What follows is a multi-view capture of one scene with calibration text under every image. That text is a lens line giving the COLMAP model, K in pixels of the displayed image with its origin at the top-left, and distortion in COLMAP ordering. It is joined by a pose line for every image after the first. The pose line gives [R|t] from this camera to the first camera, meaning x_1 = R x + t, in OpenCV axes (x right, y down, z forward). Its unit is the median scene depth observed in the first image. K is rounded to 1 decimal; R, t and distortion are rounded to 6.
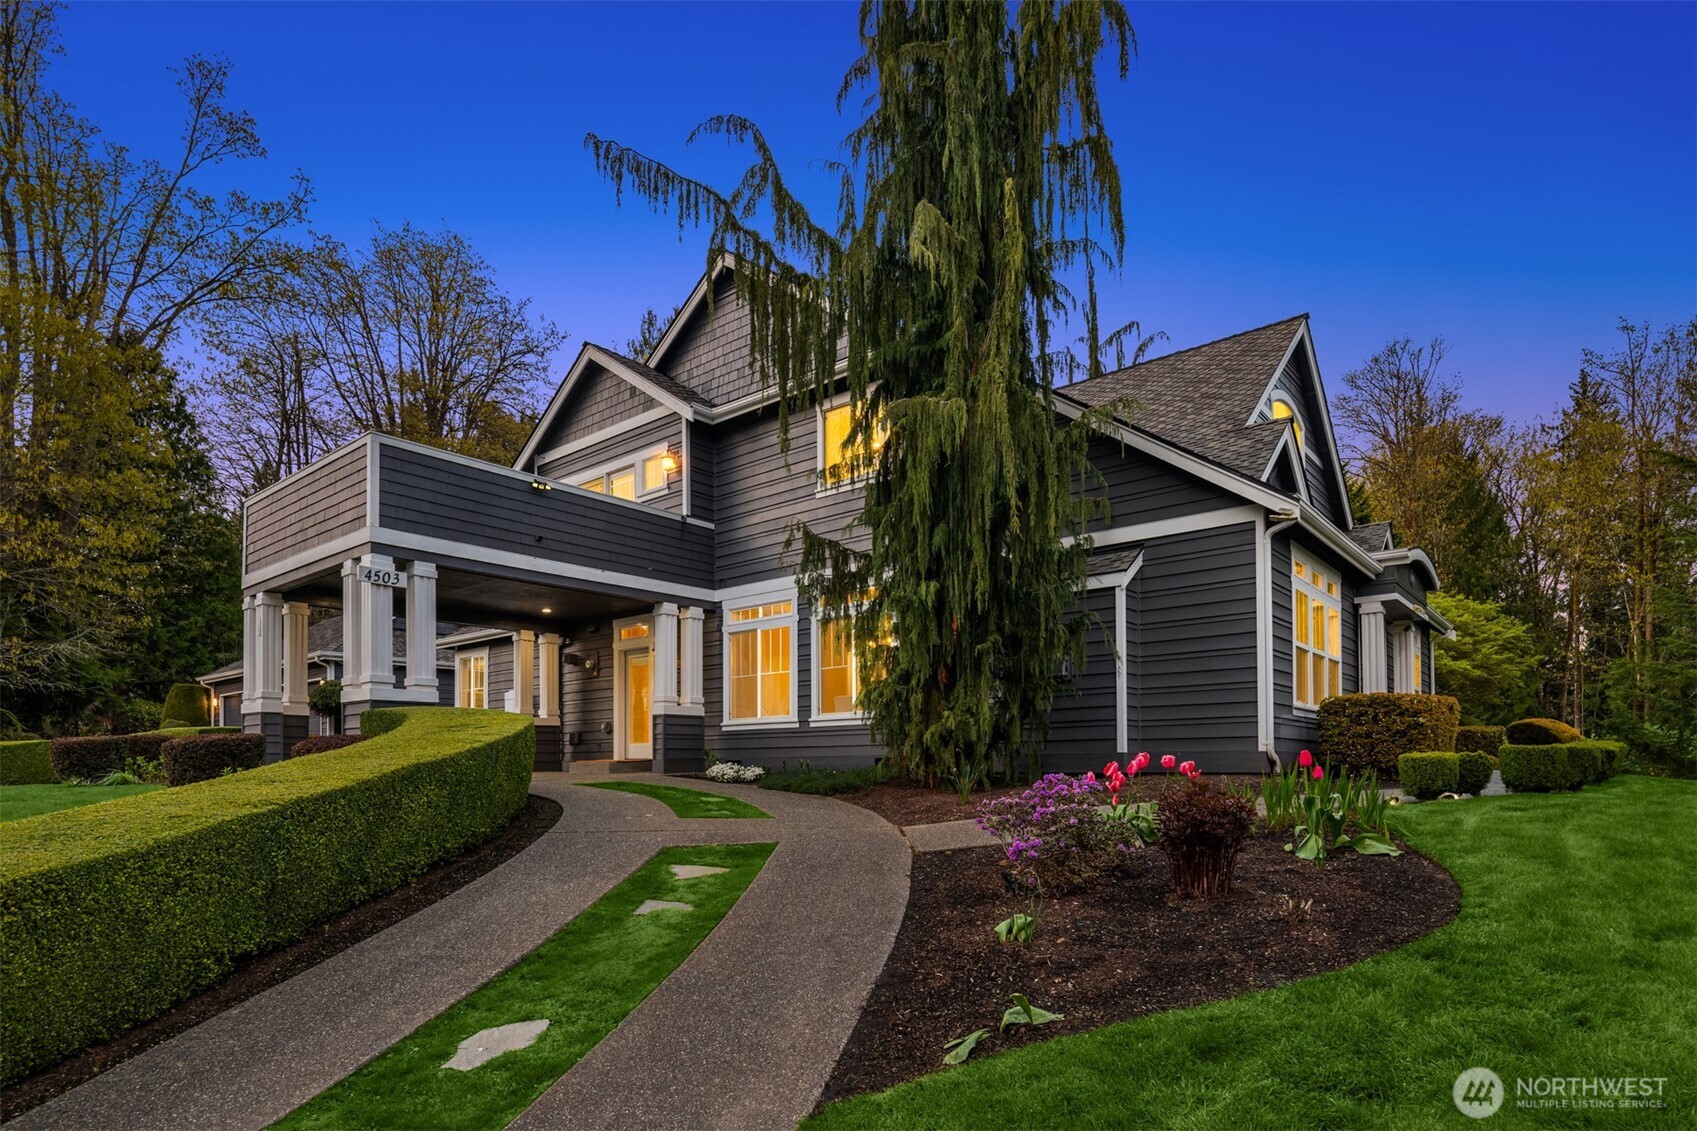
lens RADIAL K [[926.0, 0, 848.5], [0, 926.0, 748.7], [0, 0, 1]] dist [0.002601, 0.000363]
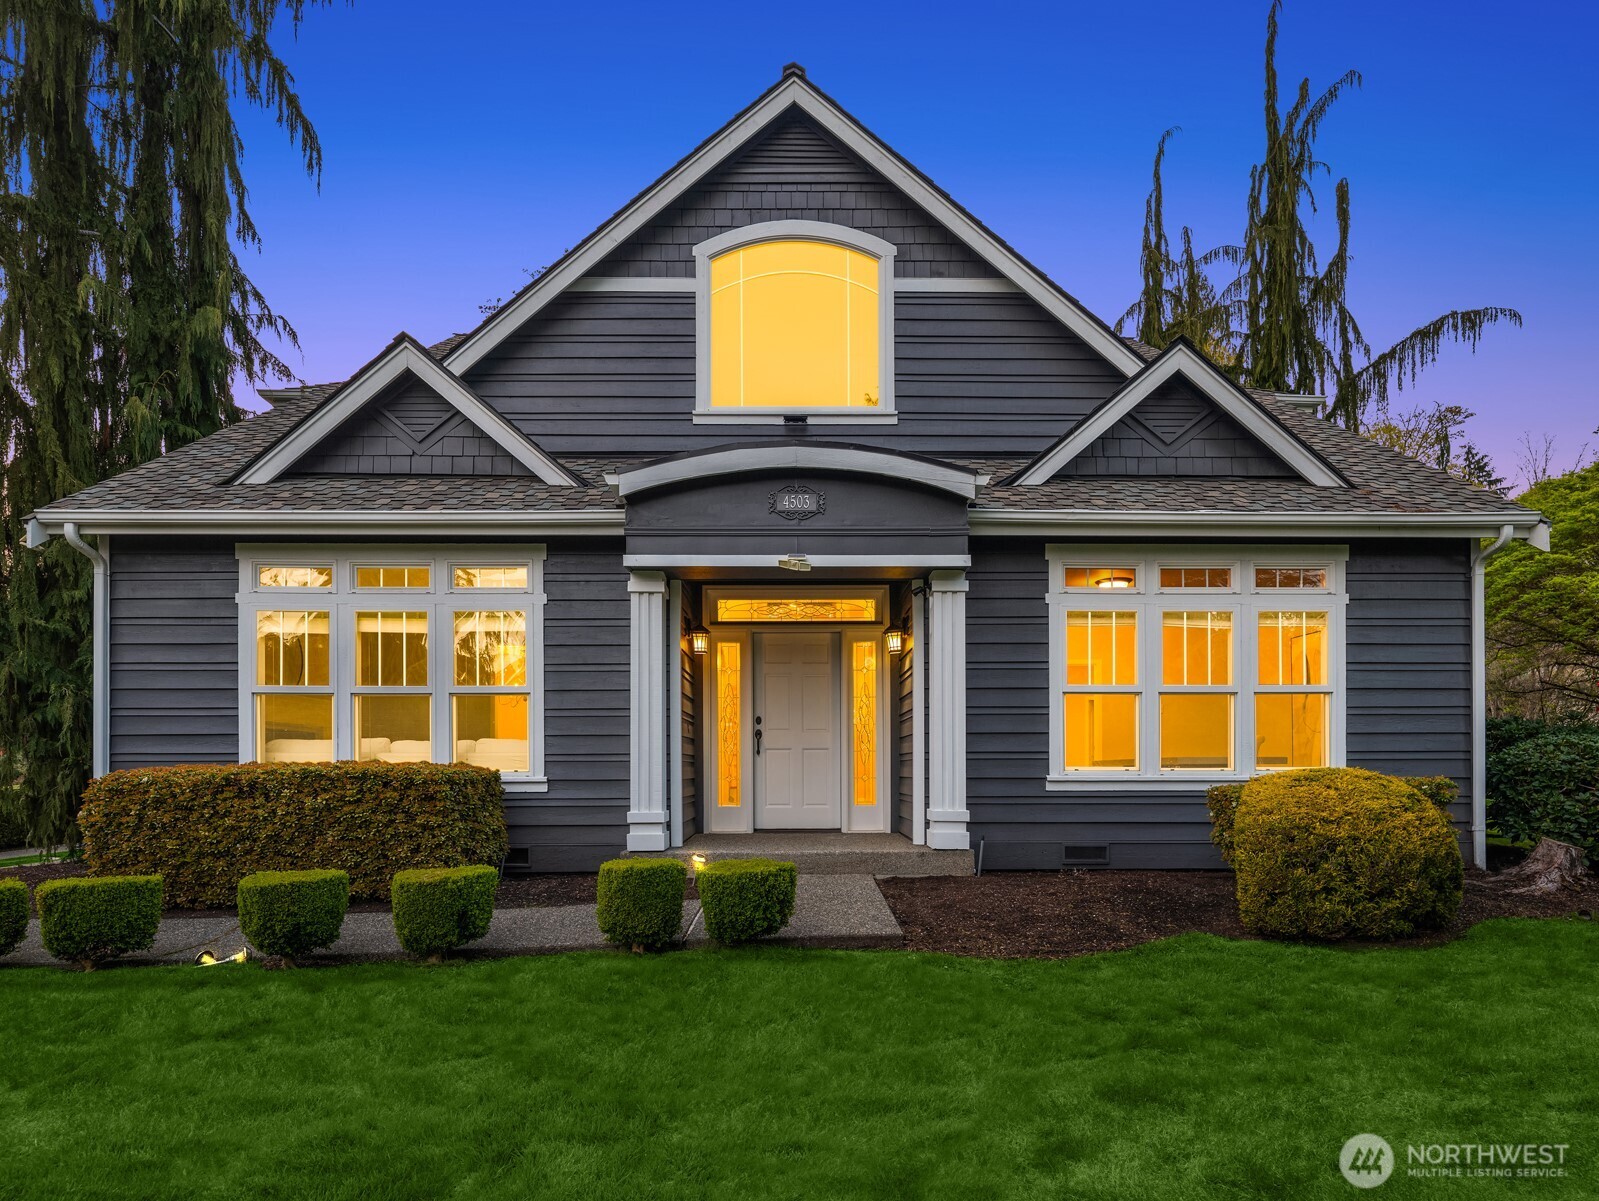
lens RADIAL K [[827.6, 0, 799.5], [0, 827.6, 757.5], [0, 0, 1]] dist [-0.001650, -0.000887]
pose [[0.648203, 0.007314, -0.761433, 1.137950], [0.015219, 0.999630, 0.022558, -0.065084], [0.761316, -0.026210, 0.647851, 0.840431]]
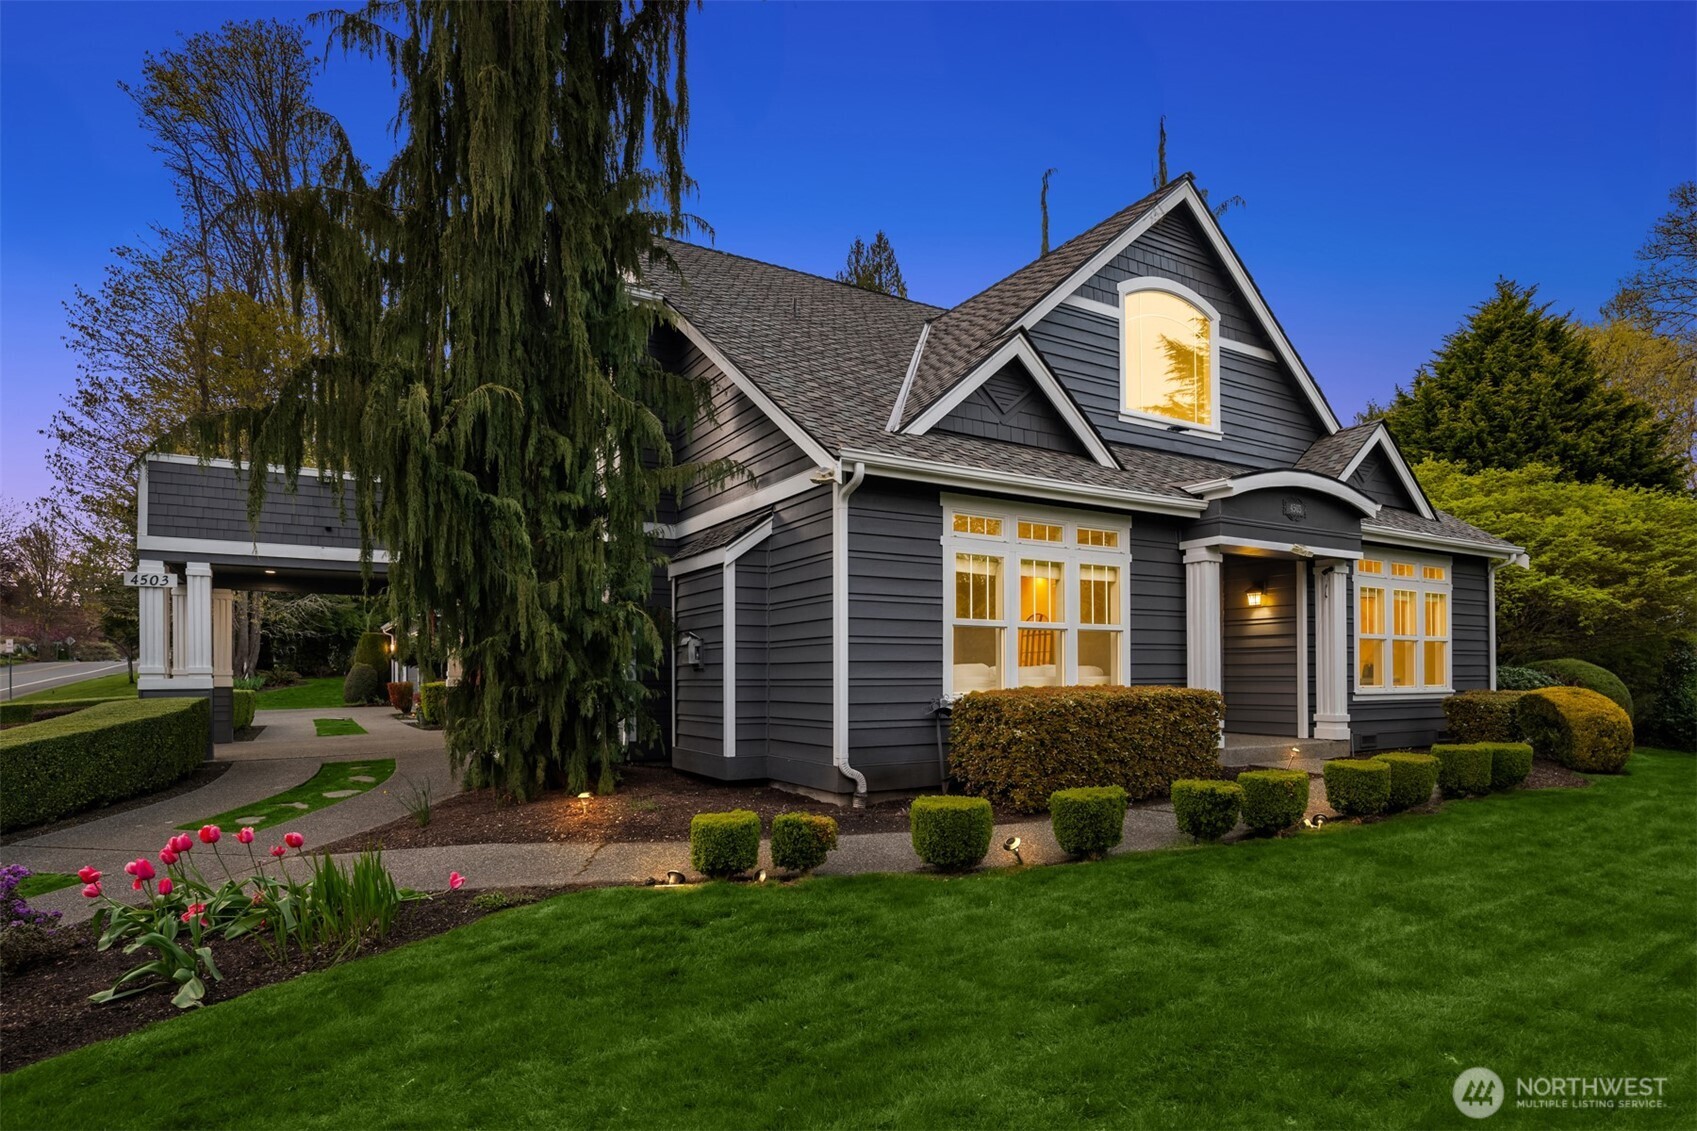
lens RADIAL K [[921.3, 0, 848.9], [0, 921.3, 674.2], [0, 0, 1]] dist [-0.002766, -0.000430]
pose [[0.944445, -0.001497, -0.328667, 0.609214], [0.007119, 0.999848, 0.015903, -0.075926], [0.328593, -0.017360, 0.944312, 0.204650]]
